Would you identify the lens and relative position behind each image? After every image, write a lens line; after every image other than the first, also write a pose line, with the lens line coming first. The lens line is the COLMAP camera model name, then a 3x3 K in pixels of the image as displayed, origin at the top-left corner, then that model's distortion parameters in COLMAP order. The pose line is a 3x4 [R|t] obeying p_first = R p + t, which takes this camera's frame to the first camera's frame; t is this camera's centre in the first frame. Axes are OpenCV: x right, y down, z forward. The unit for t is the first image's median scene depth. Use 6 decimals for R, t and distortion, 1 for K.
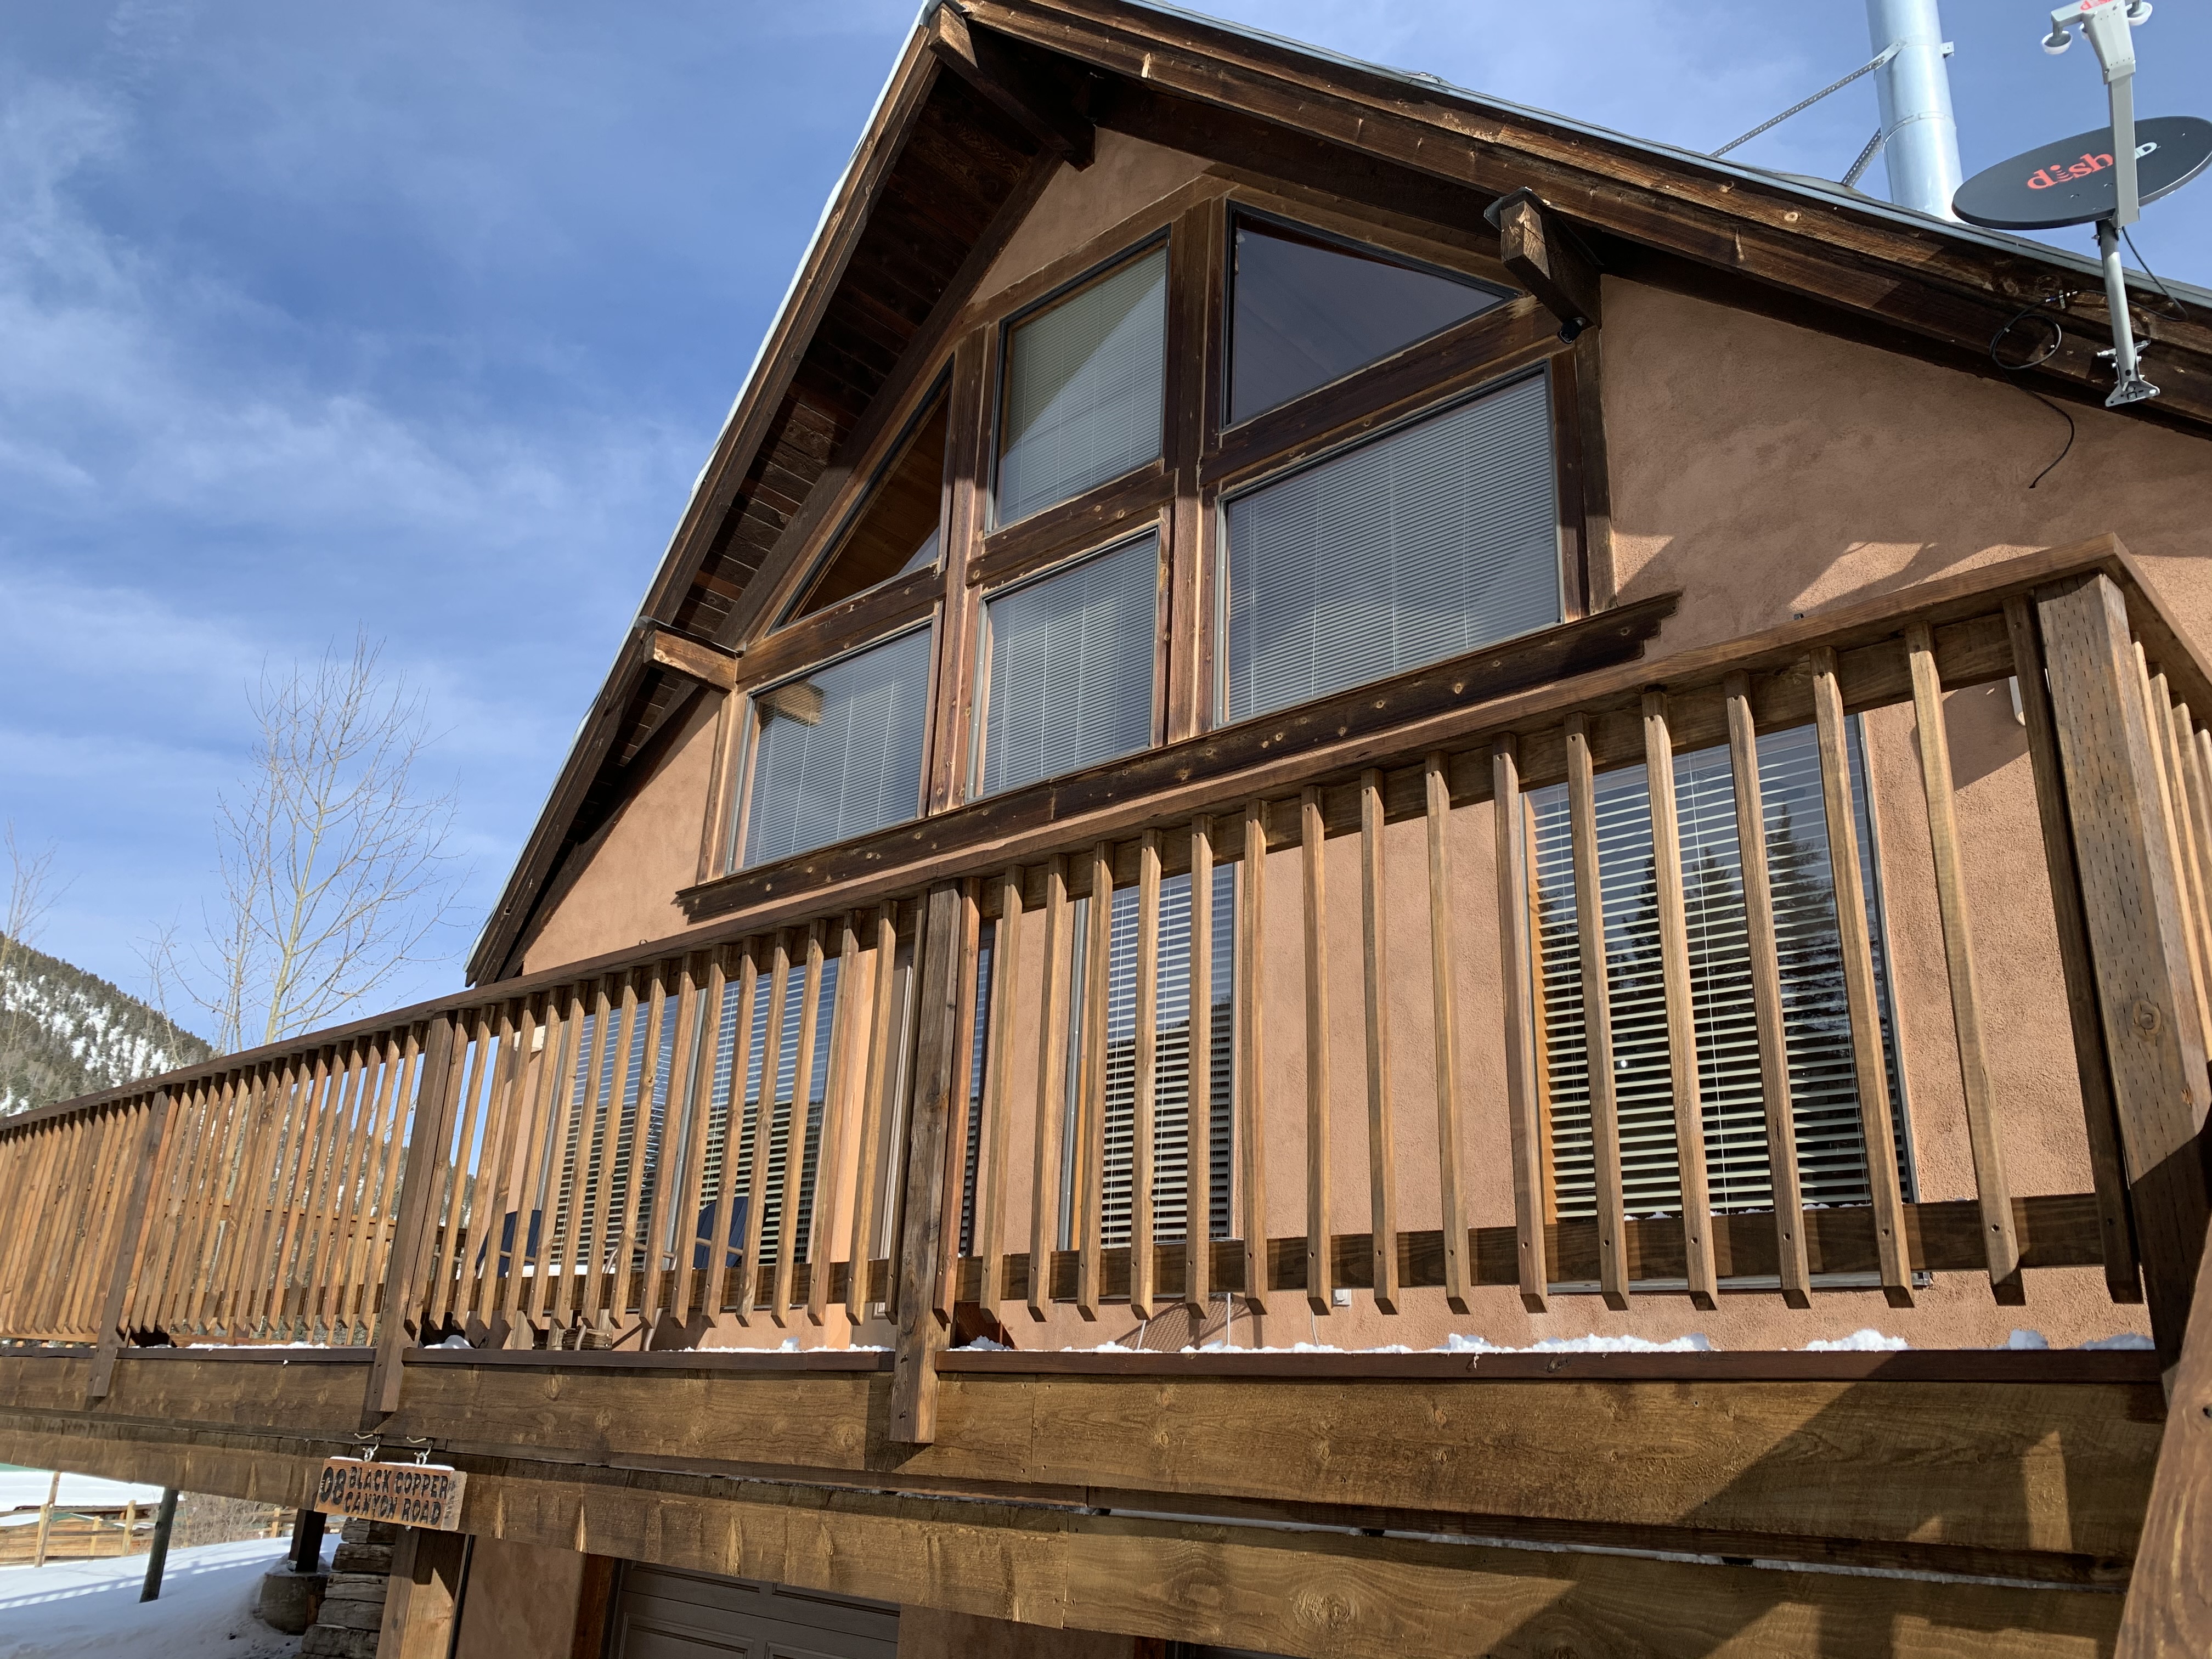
lens RADIAL K [[1675.7, 0, 1110.2], [0, 1675.7, 815.9], [0, 0, 1]] dist [0.085119, -0.146331]
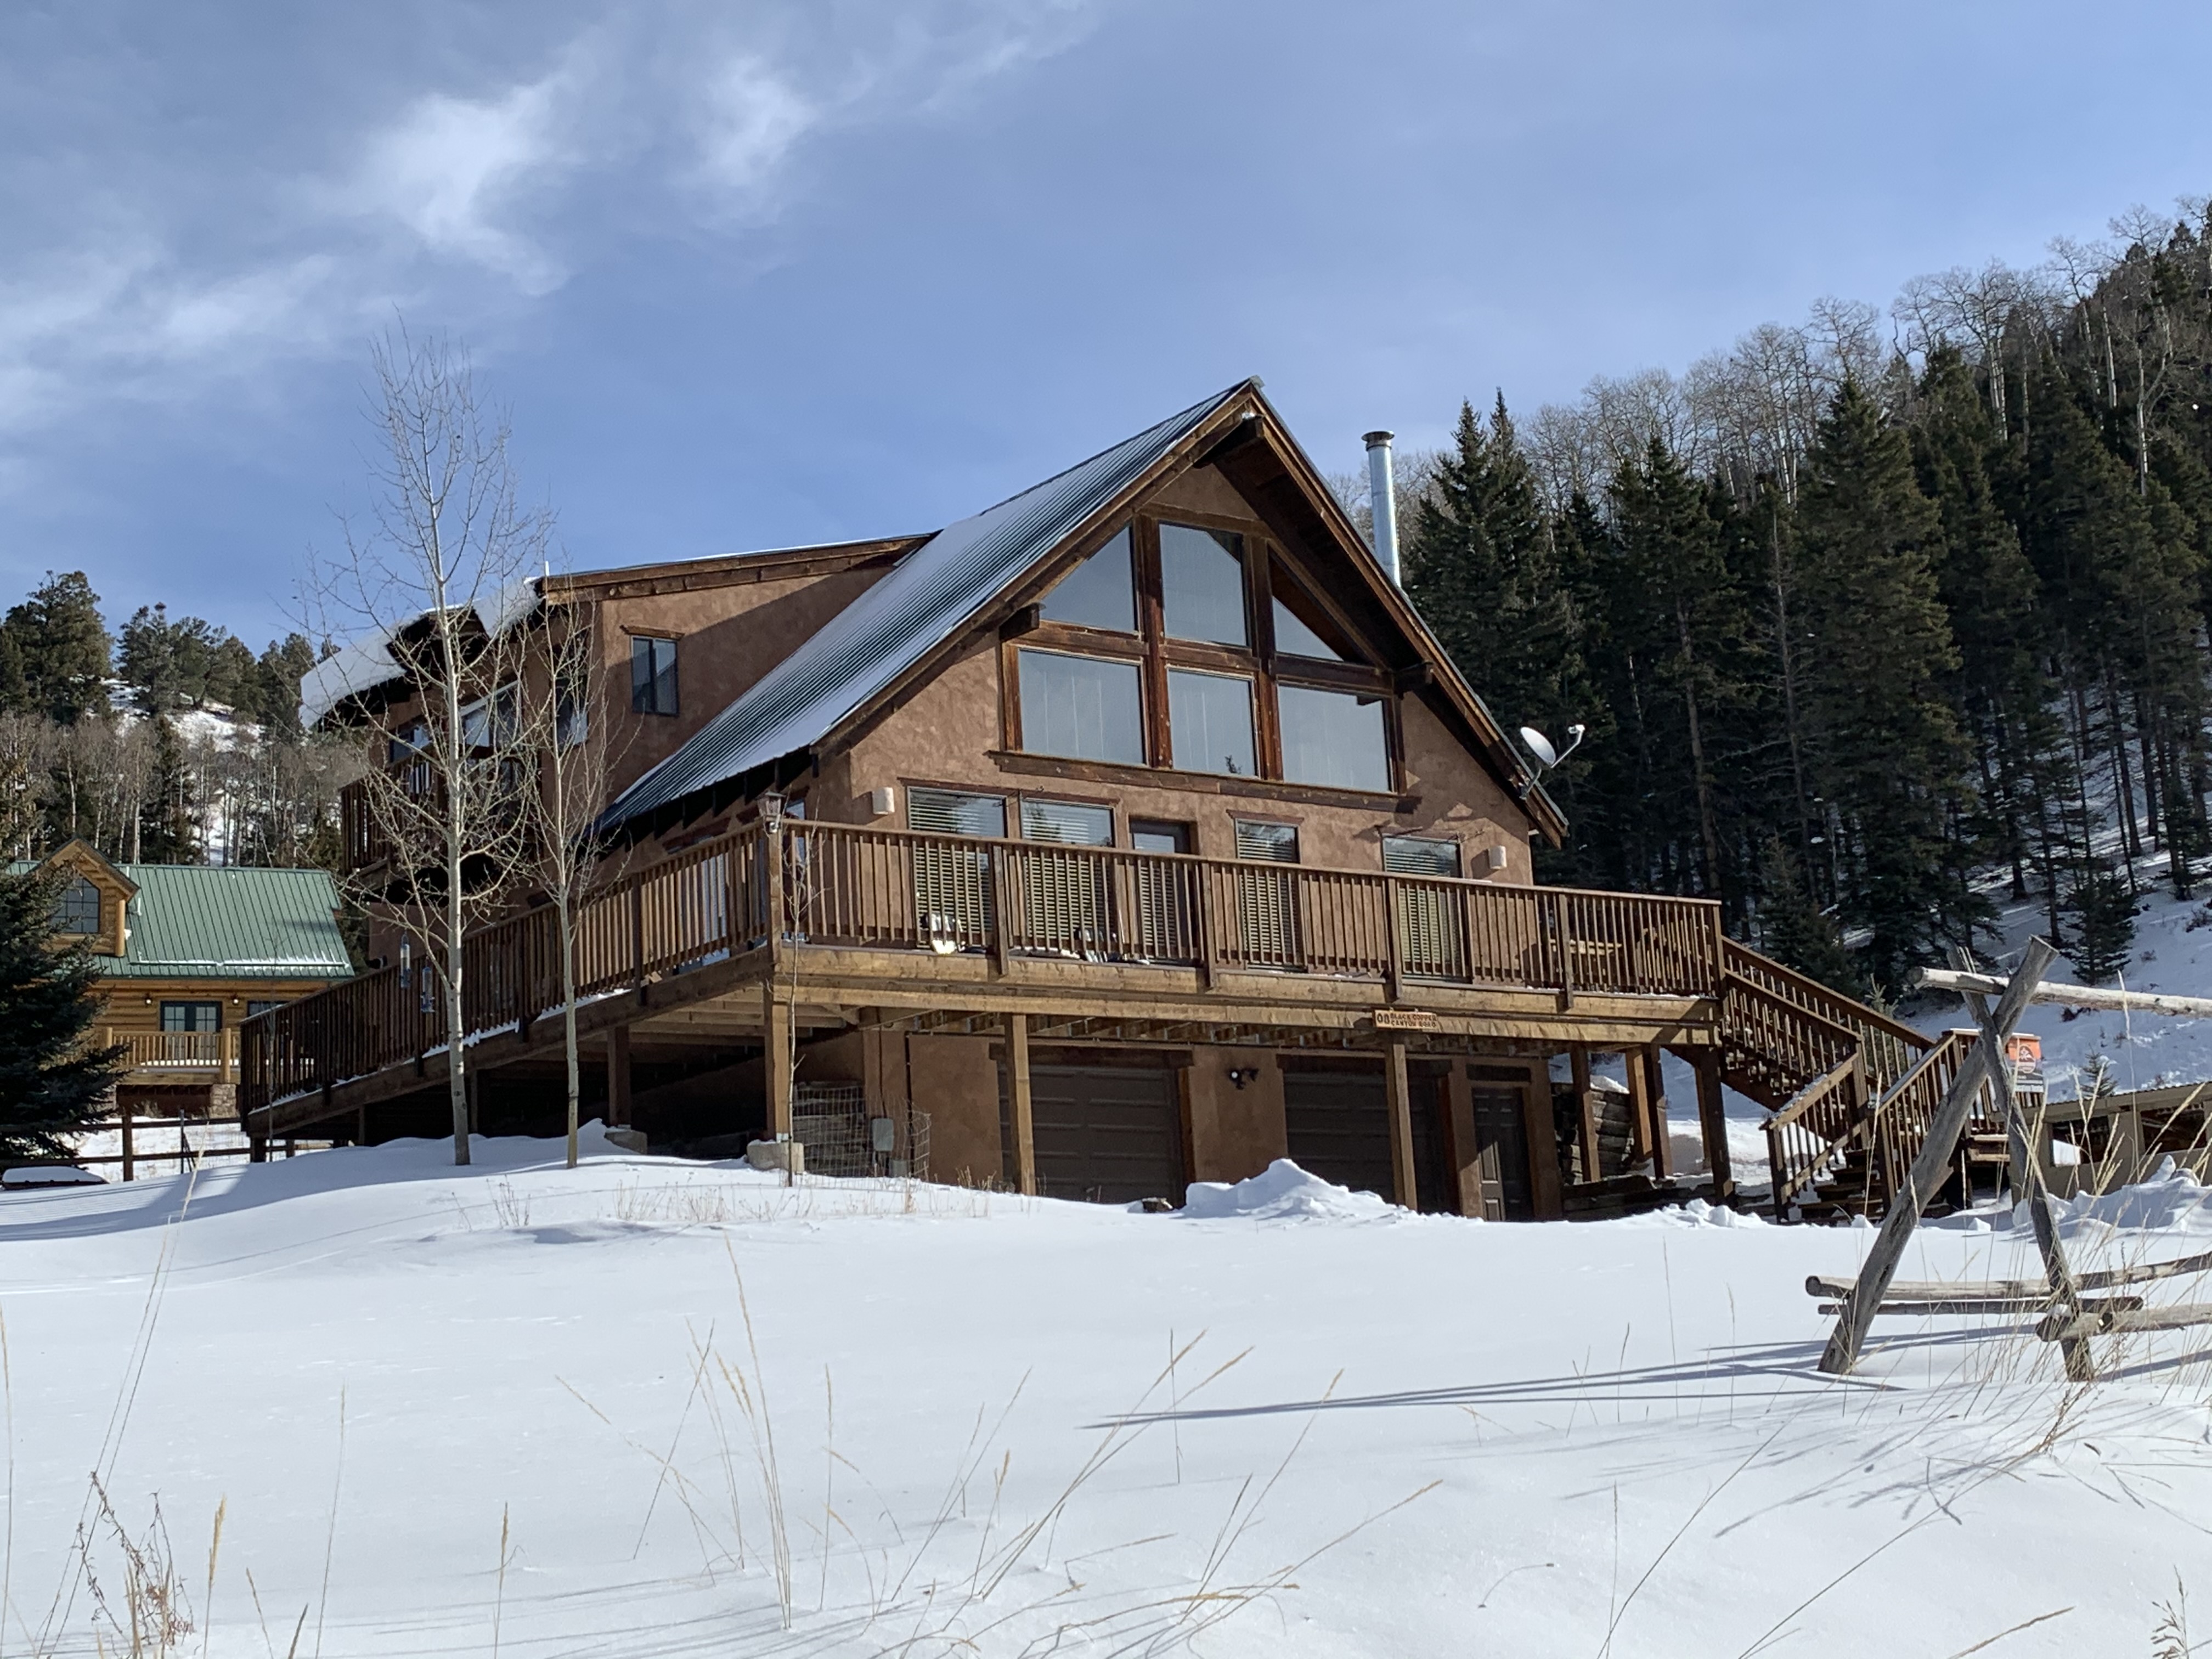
lens RADIAL K [[2971.9, 0, 1106.0], [0, 2971.9, 829.5], [0, 0, 1]] dist [0.221518, -0.747436]
pose [[0.174507, 0.144356, 0.974017, -5.189053], [-0.269811, 0.958344, -0.093693, 0.610972], [-0.946968, -0.246451, 0.206186, 0.350751]]
